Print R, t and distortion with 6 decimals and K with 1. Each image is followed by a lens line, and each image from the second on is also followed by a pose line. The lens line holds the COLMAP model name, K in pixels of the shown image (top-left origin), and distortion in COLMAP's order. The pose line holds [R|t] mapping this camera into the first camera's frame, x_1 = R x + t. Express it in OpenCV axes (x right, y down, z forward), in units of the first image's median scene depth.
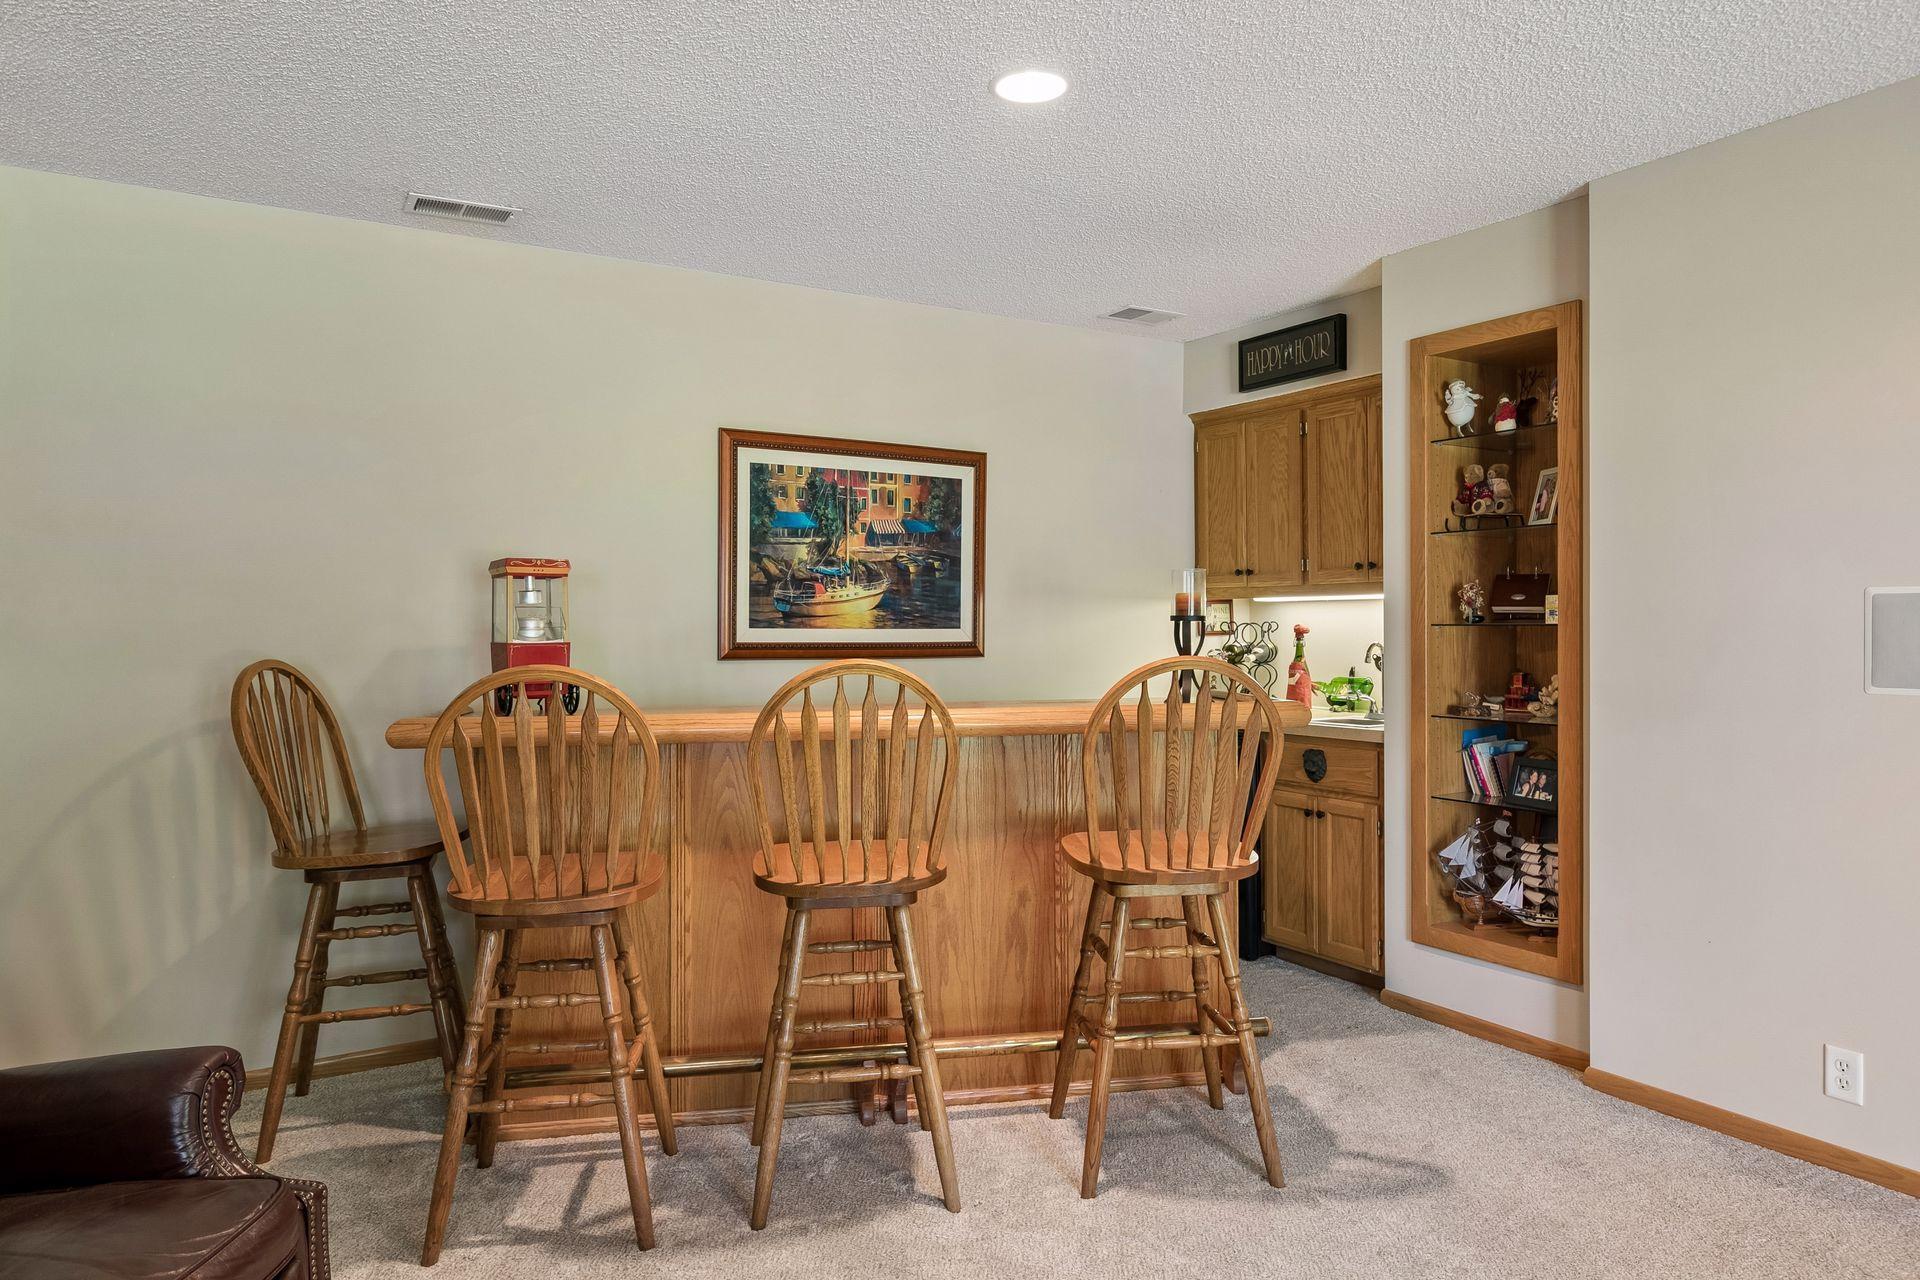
lens RADIAL K [[1231.9, 0, 961.7], [0, 1231.9, 634.7], [0, 0, 1]] dist [0.003335, -0.000685]
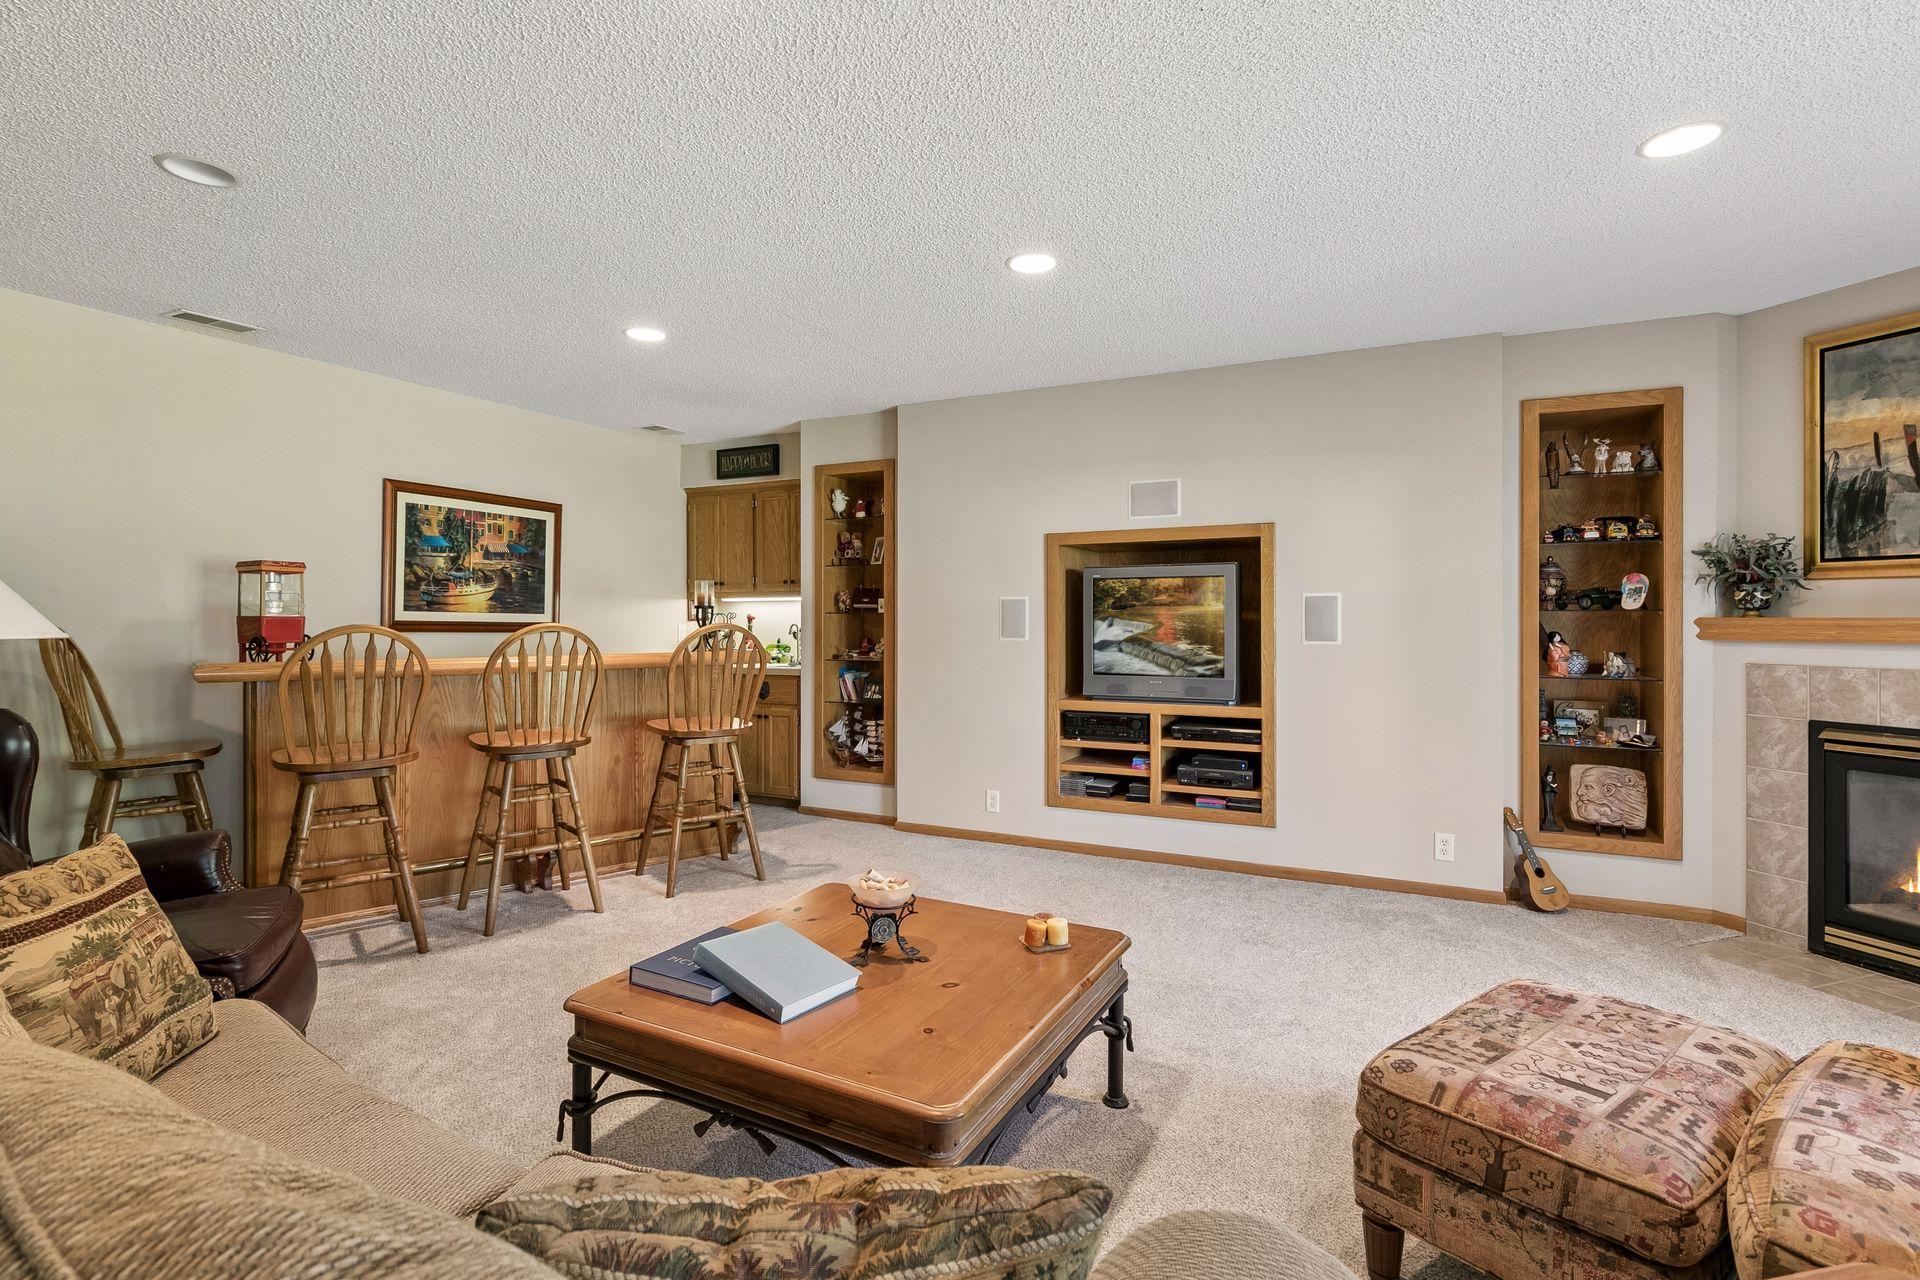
lens RADIAL K [[935.7, 0, 961.2], [0, 935.7, 632.0], [0, 0, 1]] dist [0.000442, -0.000640]
pose [[0.858130, 0.001532, 0.513429, -0.178004], [-0.001244, 0.999999, -0.000904, 0.021096], [-0.513430, 0.000137, 0.858131, -0.349210]]
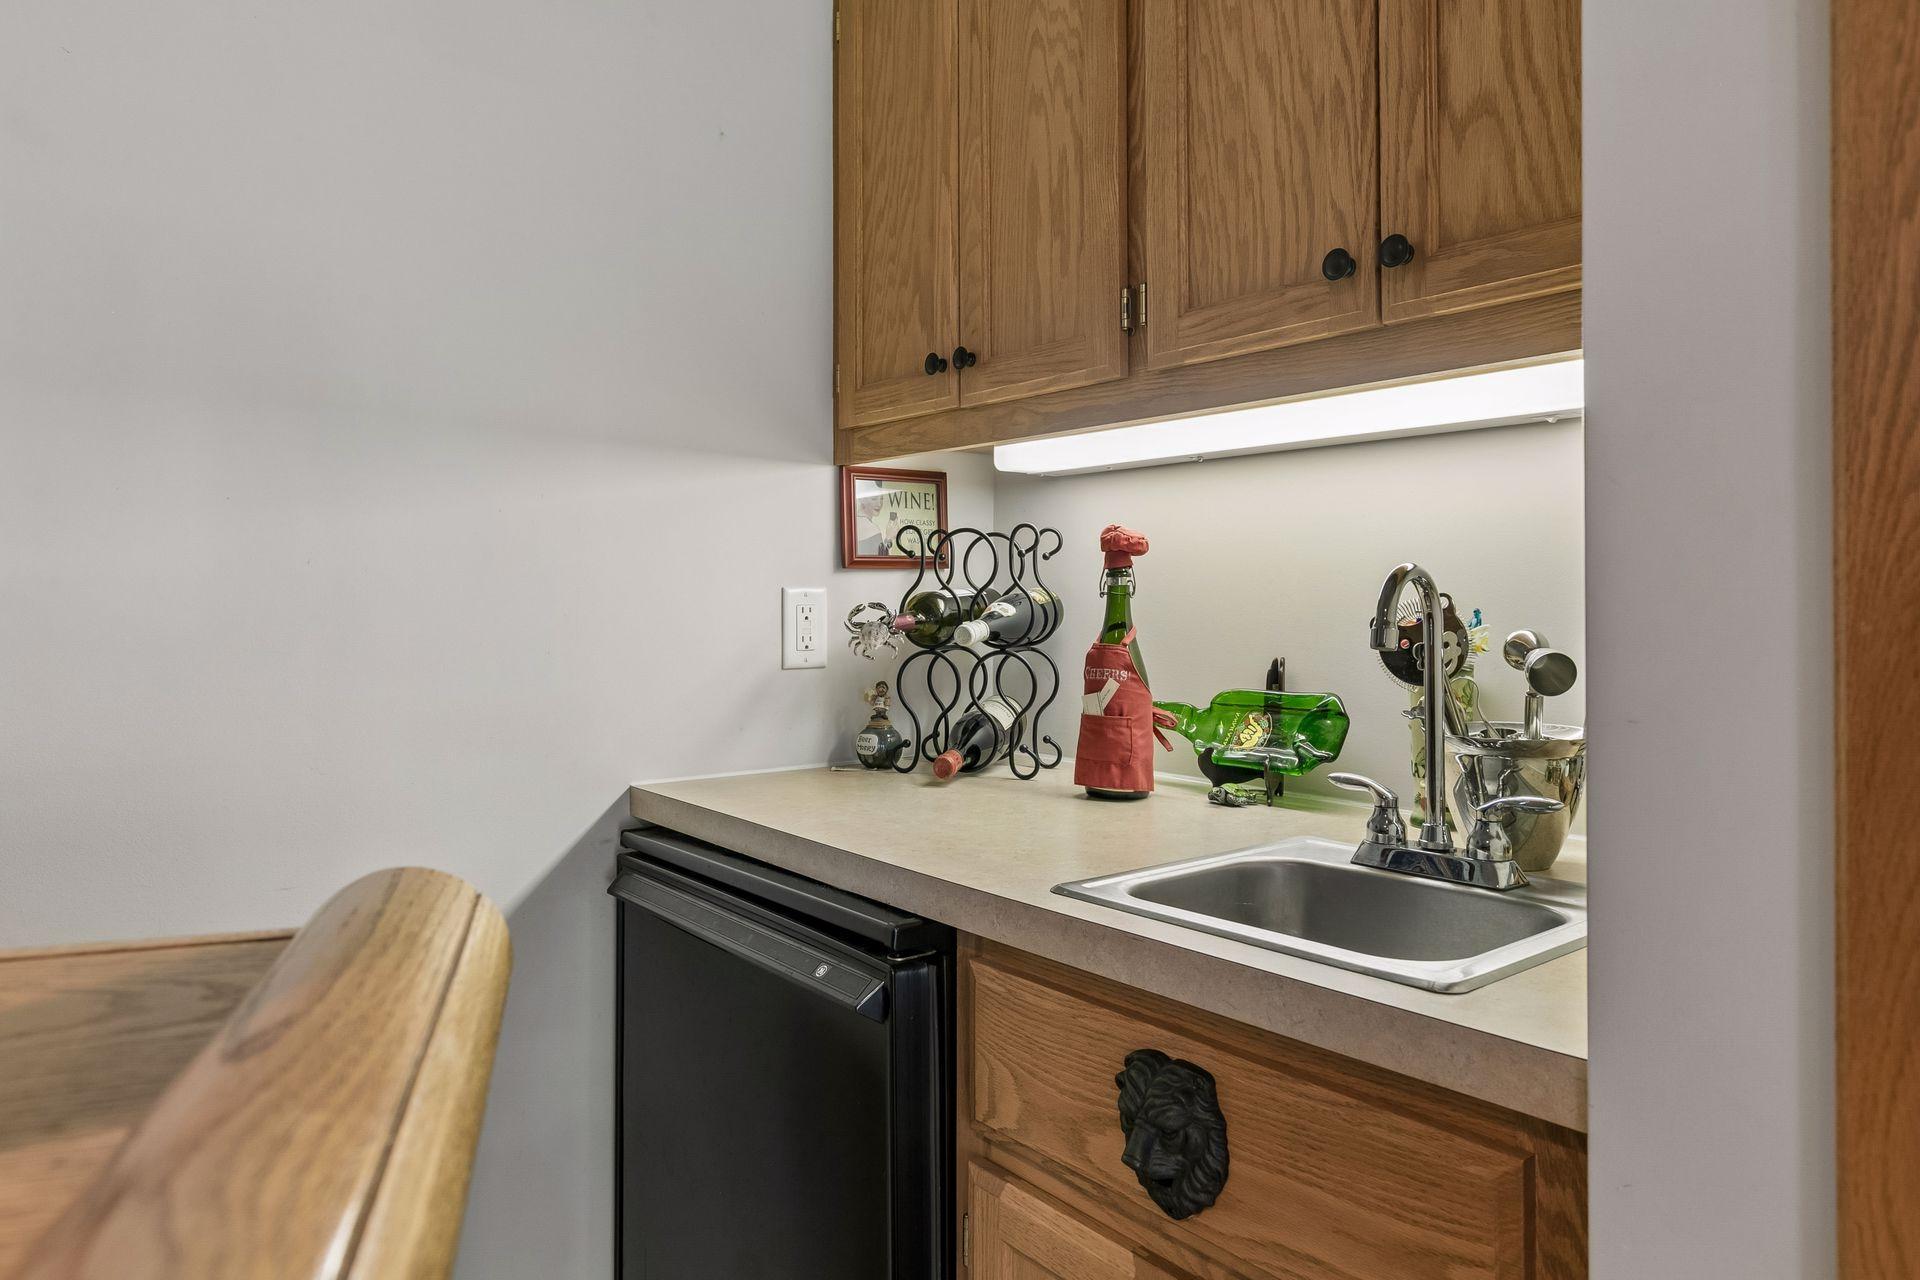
lens RADIAL K [[1231.9, 0, 961.7], [0, 1231.9, 634.7], [0, 0, 1]] dist [0.003335, -0.000685]
pose [[0.992197, 0.001743, 0.124670, 0.226145], [-0.003438, 0.999904, 0.013386, 0.018236], [-0.124635, -0.013710, 0.992108, 0.801120]]
